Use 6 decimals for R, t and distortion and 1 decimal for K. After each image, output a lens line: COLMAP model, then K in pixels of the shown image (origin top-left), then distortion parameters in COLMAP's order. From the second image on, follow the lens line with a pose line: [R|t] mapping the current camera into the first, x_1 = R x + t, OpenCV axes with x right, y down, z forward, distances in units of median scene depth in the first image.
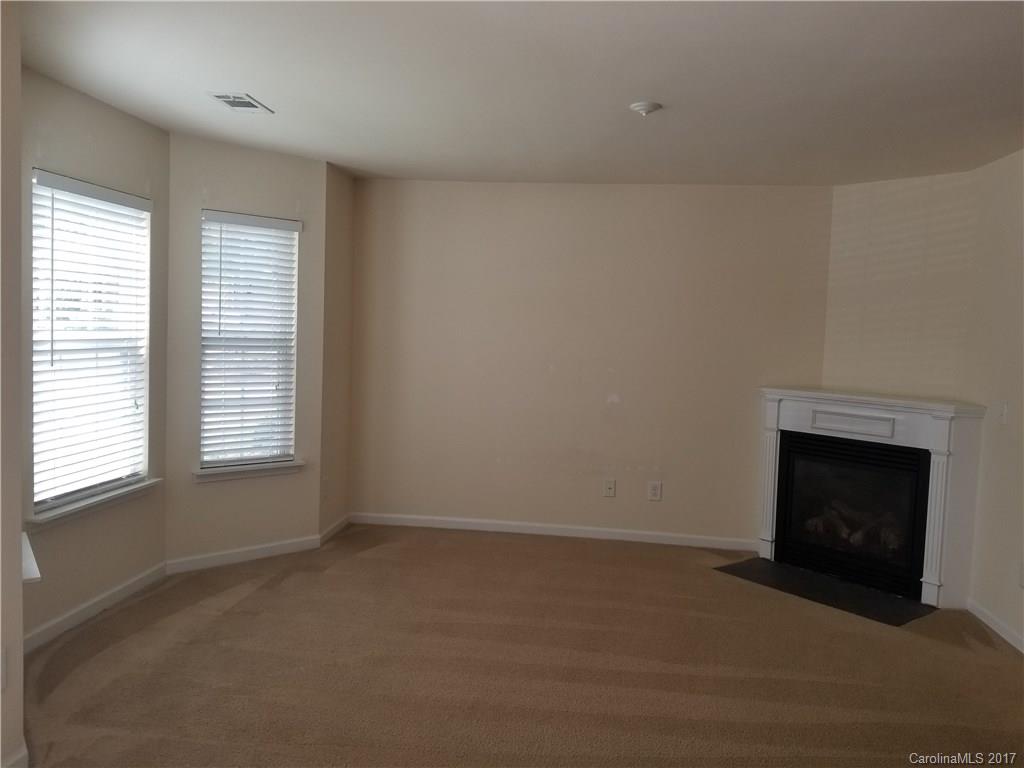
lens RADIAL K [[833.8, 0, 512.0], [0, 833.8, 384.0], [0, 0, 1]] dist [-0.001175, -0.007604]
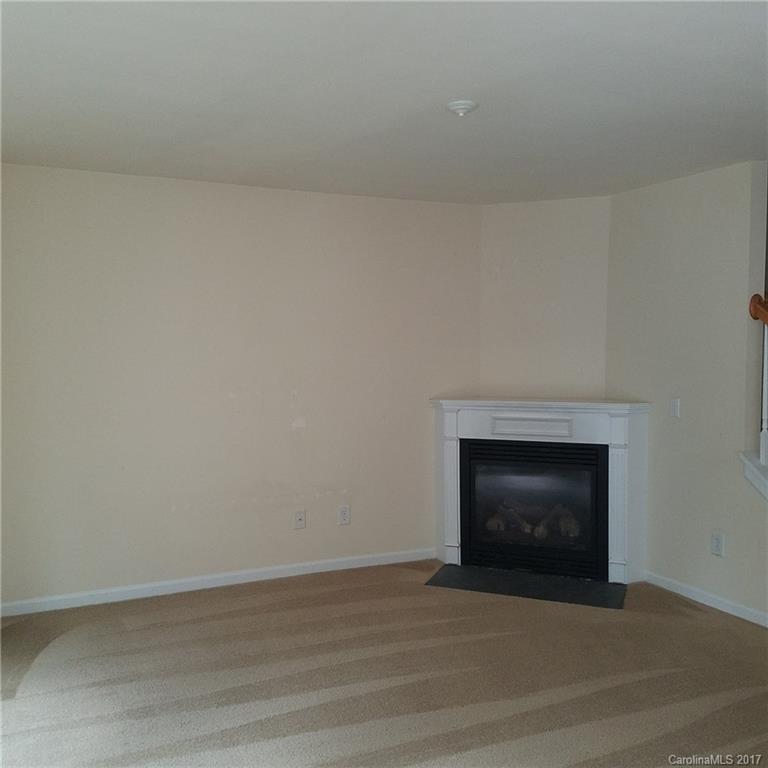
lens RADIAL K [[793.6, 0, 382.3], [0, 793.6, 399.5], [0, 0, 1]] dist [0.136273, 0.000890]
pose [[0.854582, -0.075461, 0.513804, -0.281737], [0.070753, 0.997079, 0.028760, -0.031053], [-0.514474, 0.011776, 0.857425, 0.206328]]
